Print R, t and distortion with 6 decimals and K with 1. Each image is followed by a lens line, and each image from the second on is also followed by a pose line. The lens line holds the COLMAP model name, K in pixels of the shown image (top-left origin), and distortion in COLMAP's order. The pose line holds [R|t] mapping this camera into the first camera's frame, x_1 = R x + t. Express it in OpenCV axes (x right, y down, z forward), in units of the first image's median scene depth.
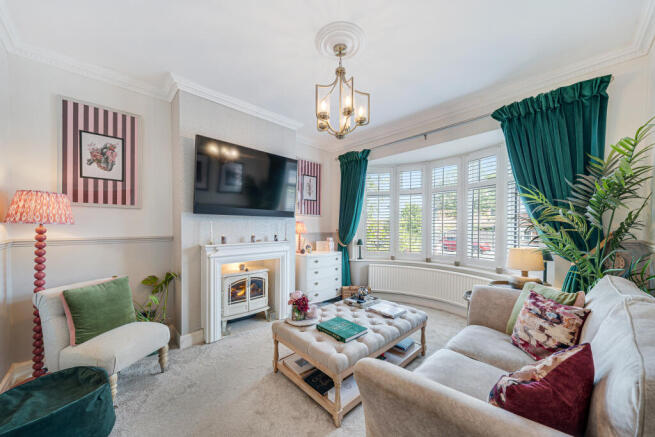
lens RADIAL K [[231.3, 0, 319.2], [0, 231.3, 221.4], [0, 0, 1]] dist [0.006293, -0.002305]
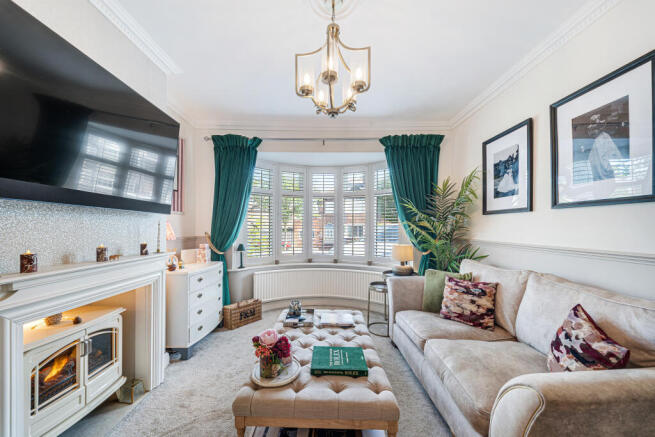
lens RADIAL K [[231.3, 0, 327.5], [0, 231.3, 223.7], [0, 0, 1]] dist [0.006293, -0.002305]
pose [[0.689534, 0.012972, 0.724137, -0.290679], [-0.016348, 0.999864, -0.002344, 0.001974], [-0.724068, -0.010222, 0.689652, 0.284263]]
